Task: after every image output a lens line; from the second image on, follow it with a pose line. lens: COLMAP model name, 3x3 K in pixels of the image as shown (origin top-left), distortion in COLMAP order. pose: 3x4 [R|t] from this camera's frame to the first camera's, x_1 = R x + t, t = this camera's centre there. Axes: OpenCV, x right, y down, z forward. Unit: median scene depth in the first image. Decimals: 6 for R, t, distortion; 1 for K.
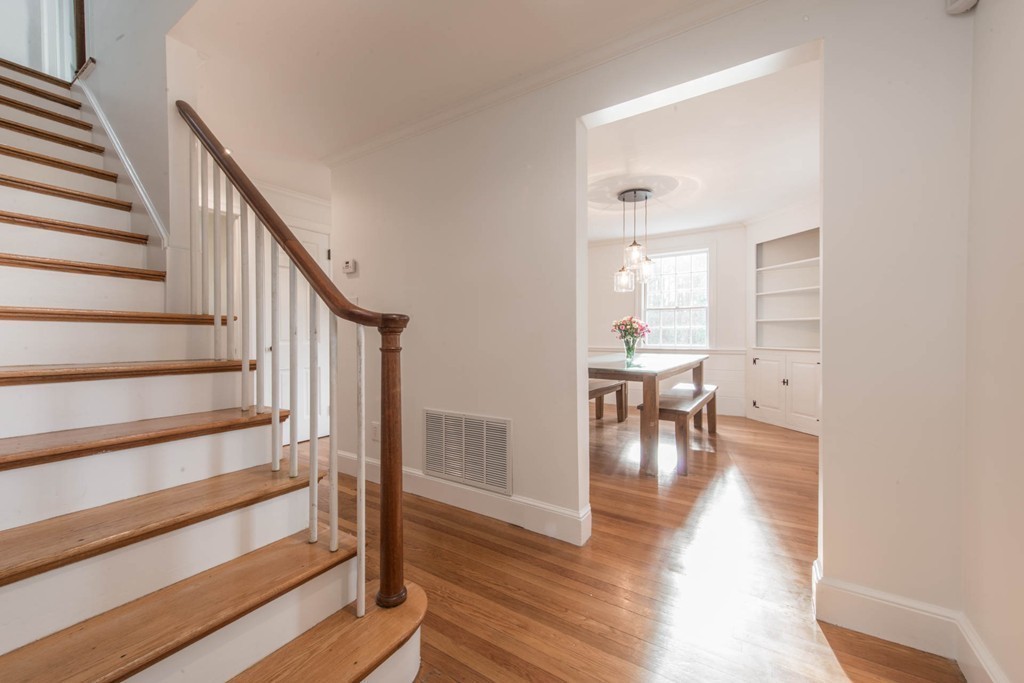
lens RADIAL K [[399.7, 0, 509.2], [0, 399.7, 337.7], [0, 0, 1]] dist [0.012881, -0.003719]
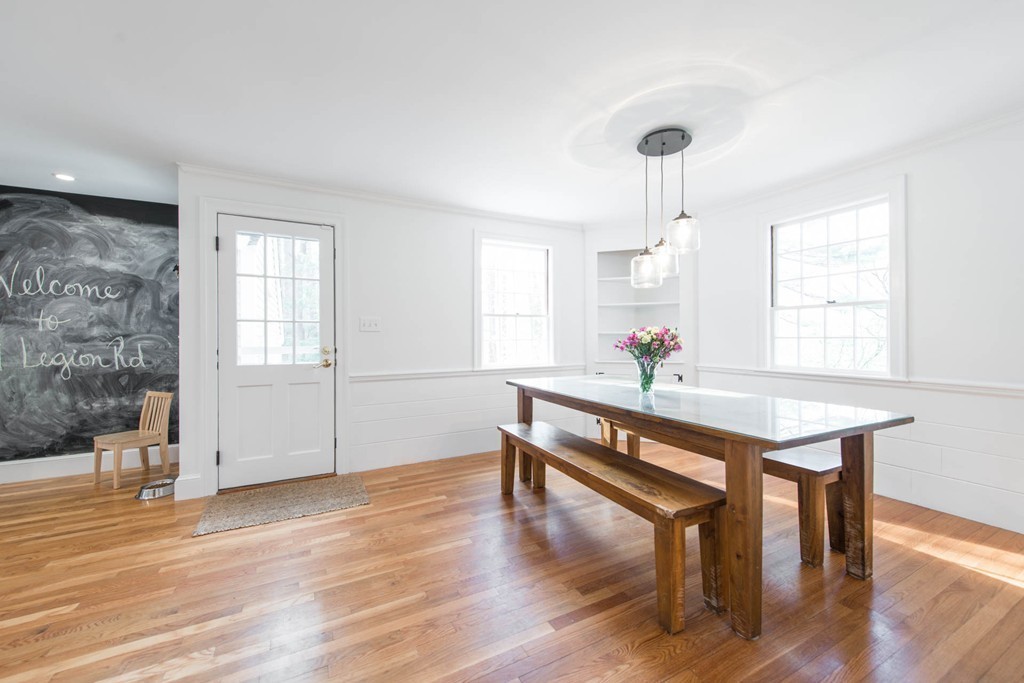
lens RADIAL K [[399.7, 0, 509.2], [0, 399.7, 337.7], [0, 0, 1]] dist [0.012881, -0.003719]
pose [[0.490932, 0.000192, 0.871198, -0.300515], [0.015031, 0.999849, -0.008691, -0.028985], [-0.871068, 0.017362, 0.490855, 0.740025]]
